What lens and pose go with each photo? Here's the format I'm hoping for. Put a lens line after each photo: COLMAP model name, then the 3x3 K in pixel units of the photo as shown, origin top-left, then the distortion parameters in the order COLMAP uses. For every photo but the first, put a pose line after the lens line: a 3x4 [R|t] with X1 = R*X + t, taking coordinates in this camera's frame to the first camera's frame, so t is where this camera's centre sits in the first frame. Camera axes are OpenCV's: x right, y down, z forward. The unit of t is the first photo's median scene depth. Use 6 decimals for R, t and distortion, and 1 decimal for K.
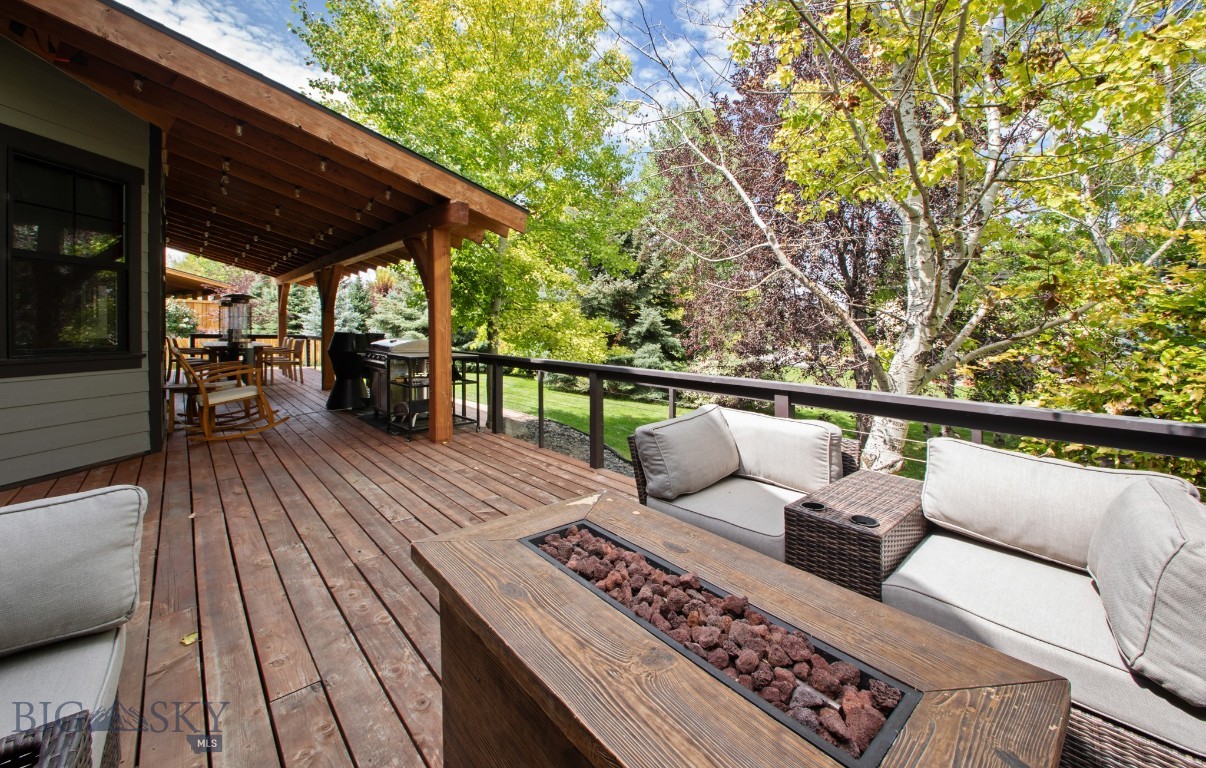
lens RADIAL K [[509.2, 0, 603.9], [0, 509.2, 342.5], [0, 0, 1]] dist [0.000194, -0.011067]
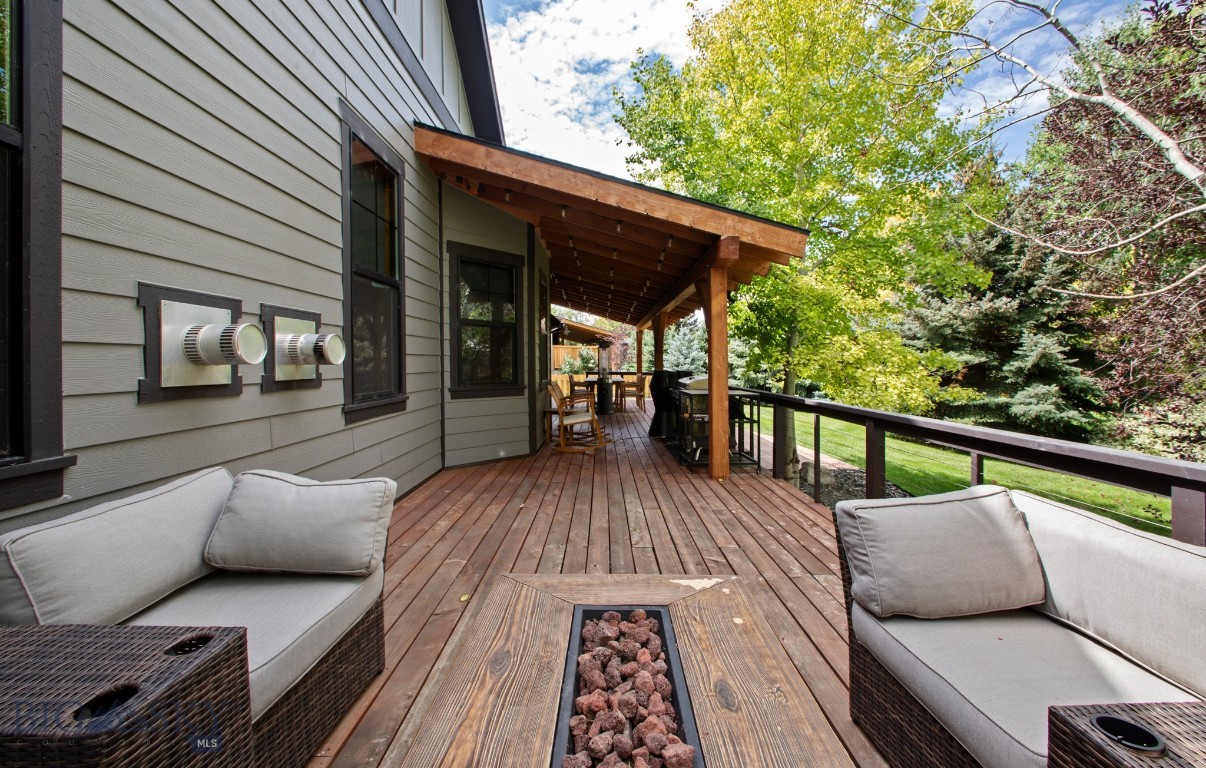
lens RADIAL K [[476.5, 0, 603.0], [0, 476.5, 384.0], [0, 0, 1]] dist [0.001469, -0.007162]
pose [[0.730330, 0.016212, -0.682902, 0.151767], [-0.008497, 0.999857, 0.014649, -0.004125], [0.683042, -0.004896, 0.730363, 0.150246]]
